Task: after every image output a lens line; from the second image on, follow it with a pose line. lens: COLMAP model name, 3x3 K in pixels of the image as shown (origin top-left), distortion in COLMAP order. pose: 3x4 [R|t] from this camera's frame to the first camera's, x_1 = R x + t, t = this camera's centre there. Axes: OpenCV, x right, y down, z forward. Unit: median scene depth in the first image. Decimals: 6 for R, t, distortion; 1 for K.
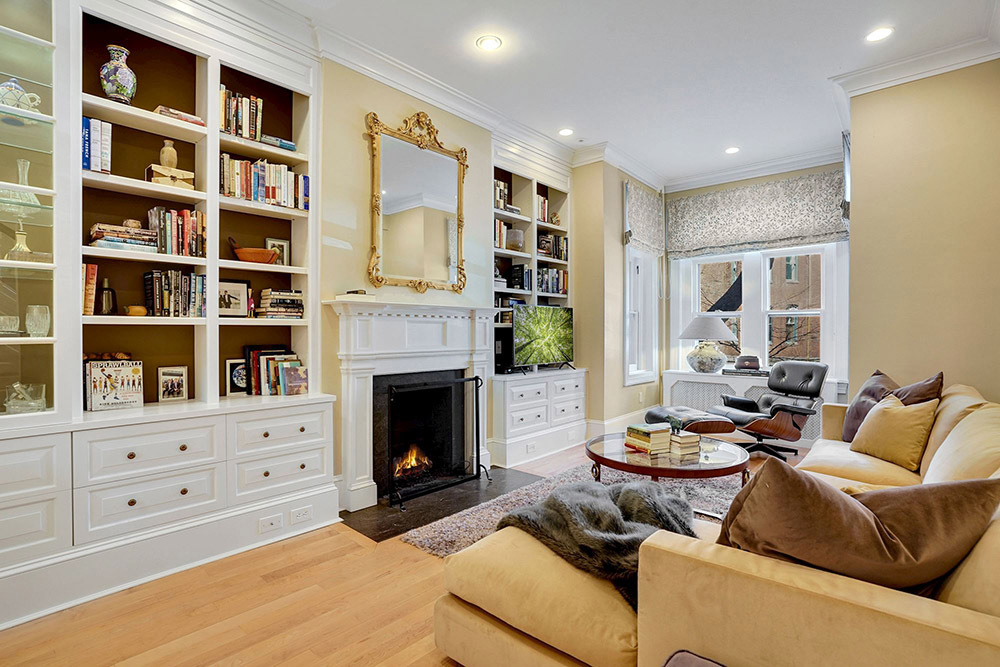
lens RADIAL K [[477.9, 0, 492.3], [0, 477.9, 332.1], [0, 0, 1]] dist [-0.033462, 0.005207]
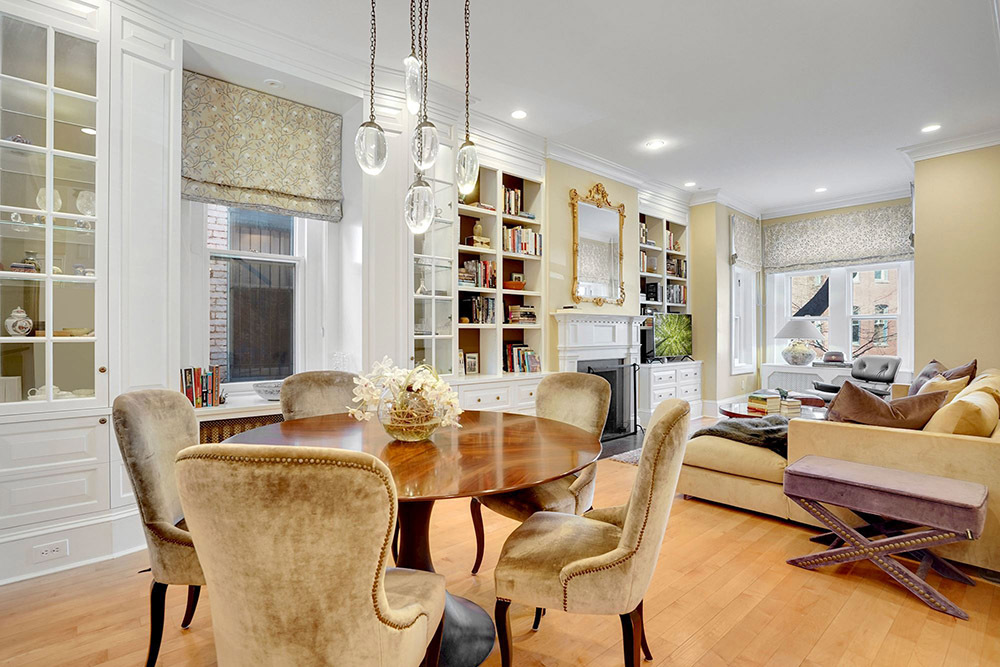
lens RADIAL K [[477.9, 0, 496.8], [0, 477.9, 332.5], [0, 0, 1]] dist [-0.033462, 0.005207]
pose [[0.992600, -0.000837, -0.121427, -0.291580], [0.000520, 0.999996, -0.002643, 0.003347], [0.121428, 0.002560, 0.992597, -0.513657]]
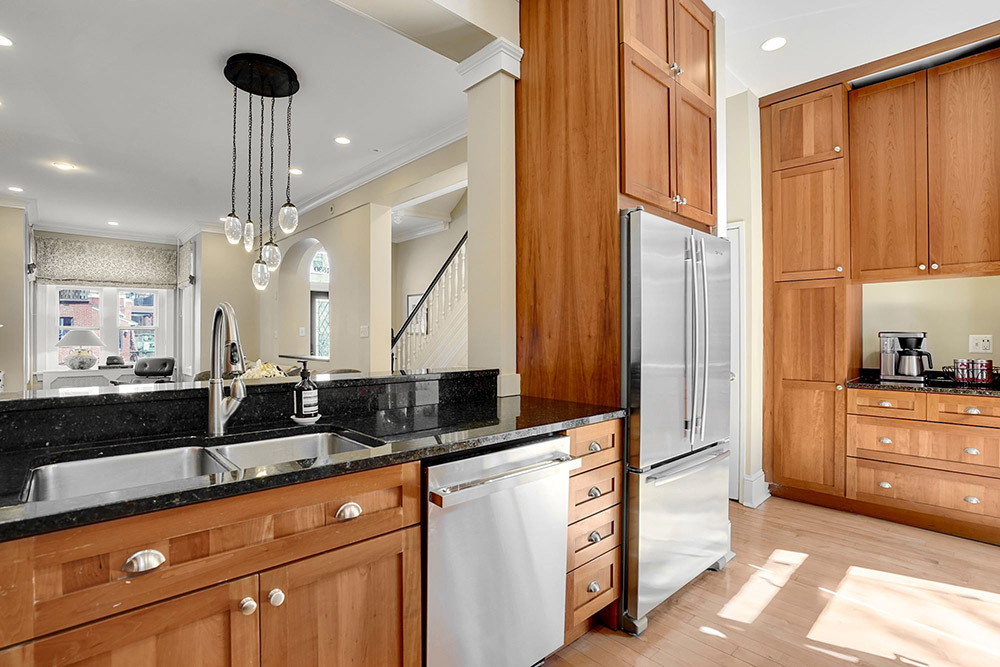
lens RADIAL K [[477.9, 0, 506.2], [0, 477.9, 336.1], [0, 0, 1]] dist [-0.033462, 0.005207]
pose [[0.079034, 0.000790, 0.996872, -1.306086], [0.006696, 0.999977, -0.001324, -0.005755], [-0.996849, 0.006779, 0.079027, -0.577137]]
